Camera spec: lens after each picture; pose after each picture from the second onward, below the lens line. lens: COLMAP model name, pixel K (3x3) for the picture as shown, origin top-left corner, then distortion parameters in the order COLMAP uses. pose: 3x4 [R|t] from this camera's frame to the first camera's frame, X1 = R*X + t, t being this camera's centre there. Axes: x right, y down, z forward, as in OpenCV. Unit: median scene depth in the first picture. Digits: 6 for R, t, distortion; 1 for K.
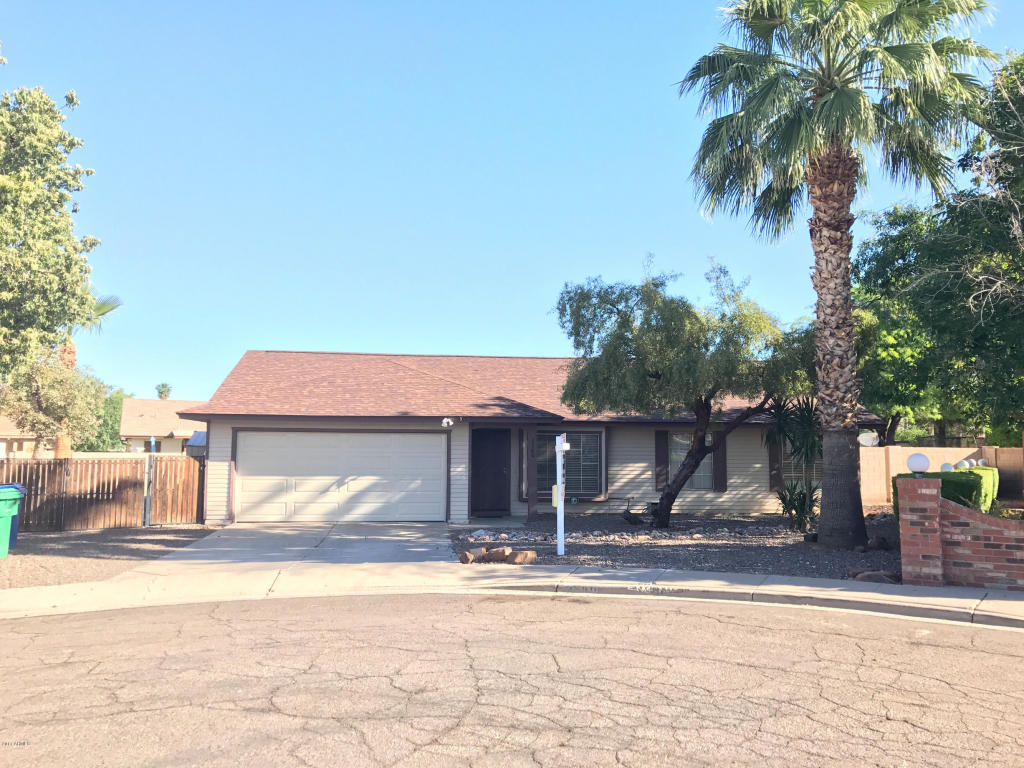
lens RADIAL K [[824.7, 0, 512.0], [0, 824.7, 384.0], [0, 0, 1]] dist [0.071621, -0.093119]
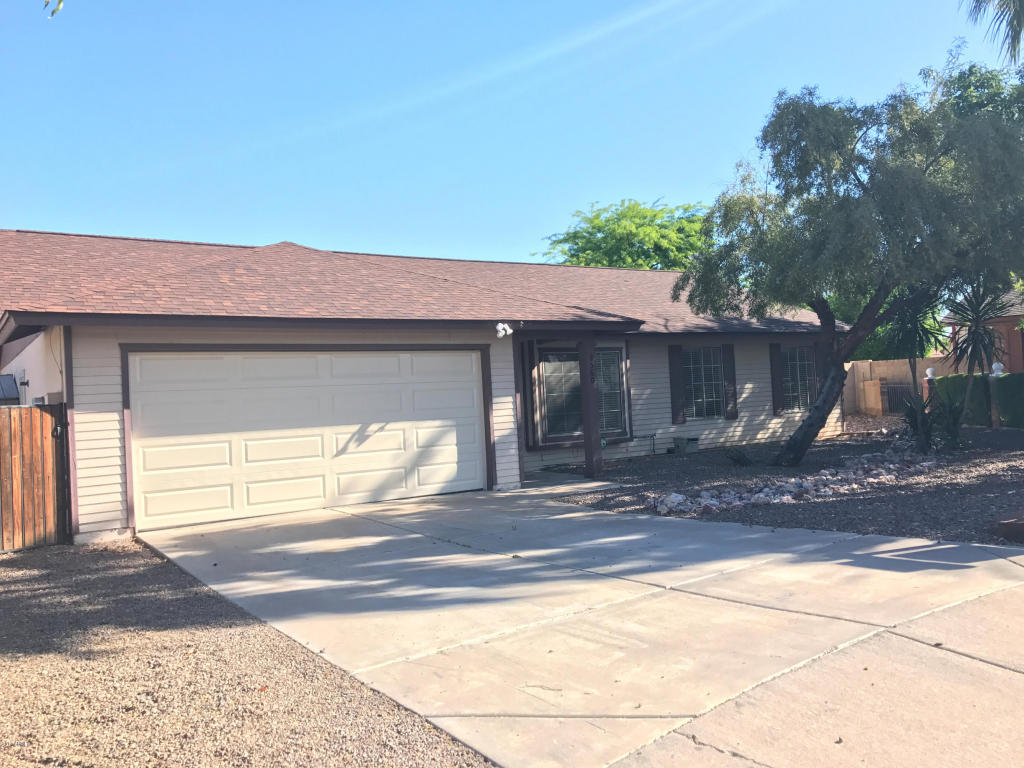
lens RADIAL K [[824.7, 0, 512.0], [0, 824.7, 384.0], [0, 0, 1]] dist [0.071621, -0.093119]
pose [[0.877089, -0.043646, 0.478341, -0.363113], [0.018454, 0.998190, 0.057243, 0.050700], [-0.479974, -0.041379, 0.876307, 0.441256]]
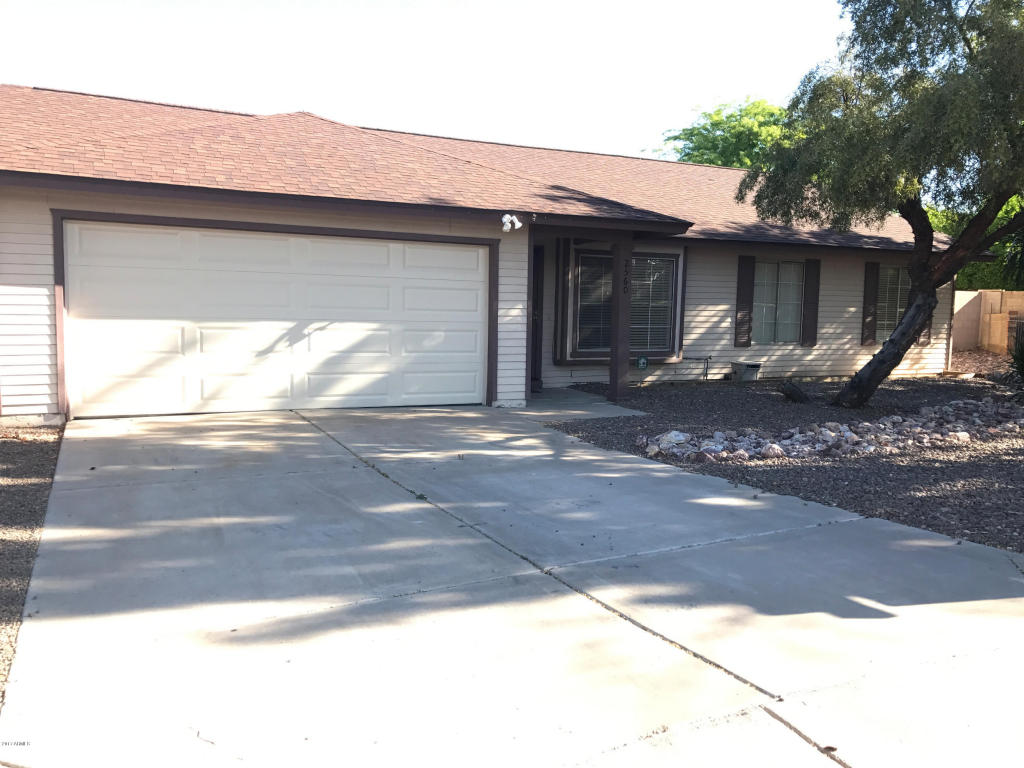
lens RADIAL K [[824.7, 0, 512.0], [0, 824.7, 384.0], [0, 0, 1]] dist [0.071621, -0.093119]
pose [[0.937558, -0.021398, 0.347170, -0.258456], [-0.042156, 0.983758, 0.174479, 0.054497], [-0.345265, -0.178219, 0.921428, 0.480515]]
